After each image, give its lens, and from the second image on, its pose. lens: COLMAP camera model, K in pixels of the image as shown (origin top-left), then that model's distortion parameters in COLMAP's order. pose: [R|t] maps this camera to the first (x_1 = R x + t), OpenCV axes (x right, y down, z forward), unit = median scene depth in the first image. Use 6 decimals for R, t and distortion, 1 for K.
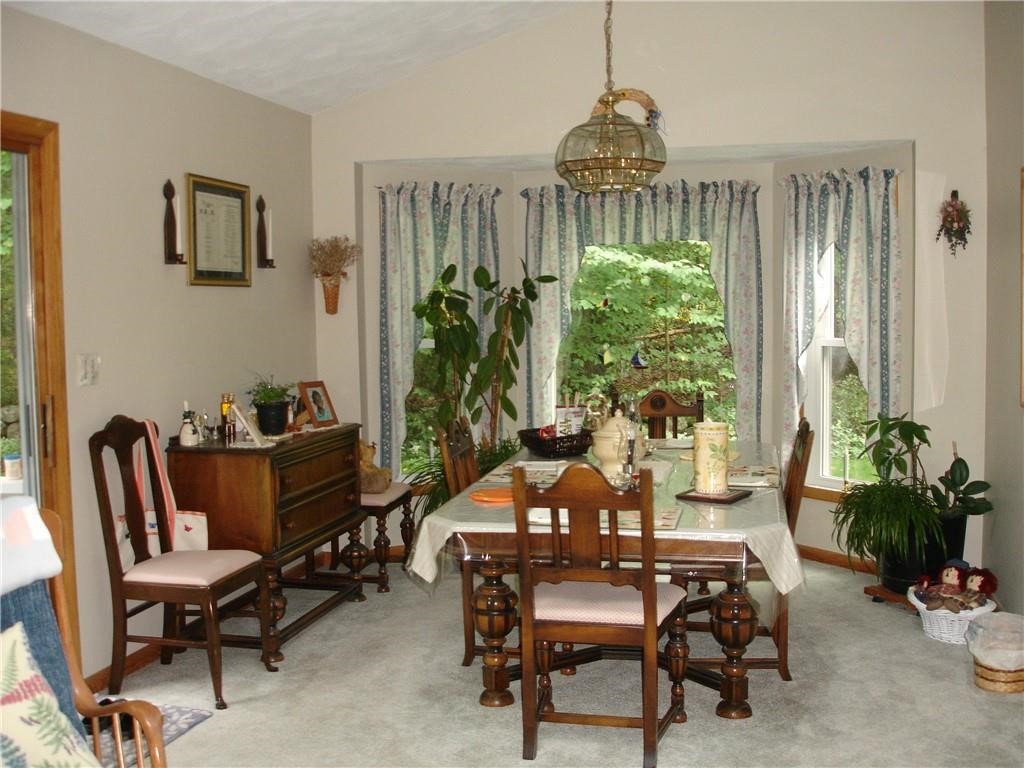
lens RADIAL K [[1139.6, 0, 507.4], [0, 1139.6, 389.8], [0, 0, 1]] dist [-0.110187, 0.000000]
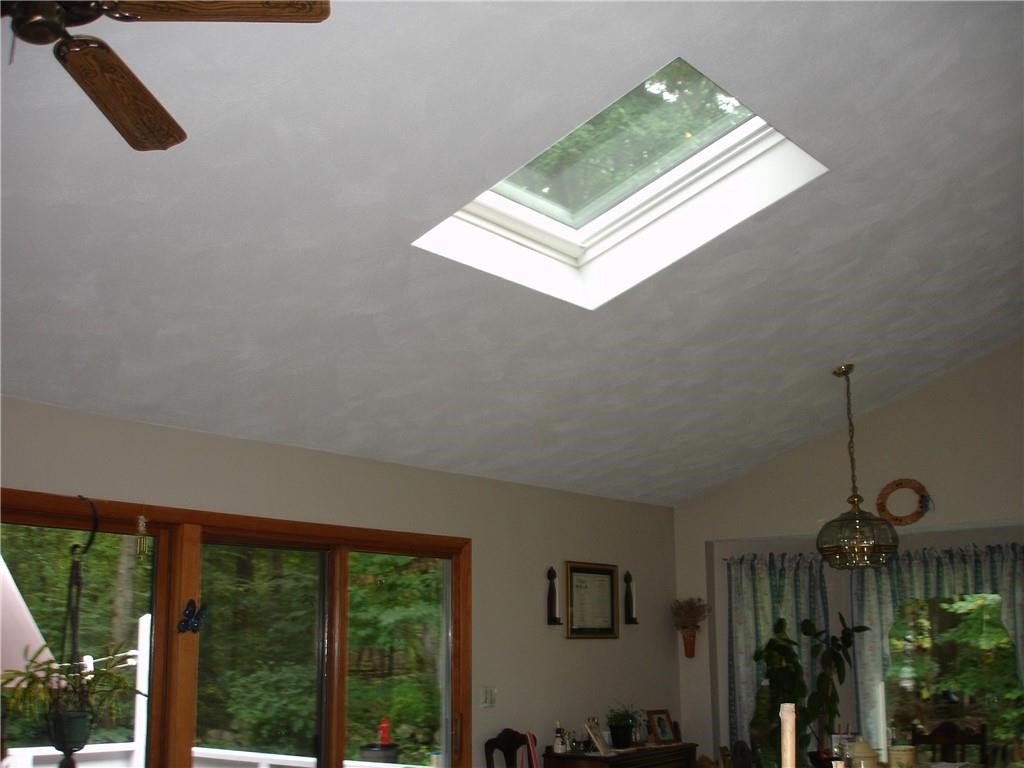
lens RADIAL K [[1139.6, 0, 516.7], [0, 1139.6, 383.1], [0, 0, 1]] dist [-0.110187, 0.000000]
pose [[0.909434, -0.084691, -0.407133, 0.220499], [-0.035866, 0.959419, -0.279694, 0.000540], [0.414298, 0.268966, 0.869491, -0.295631]]
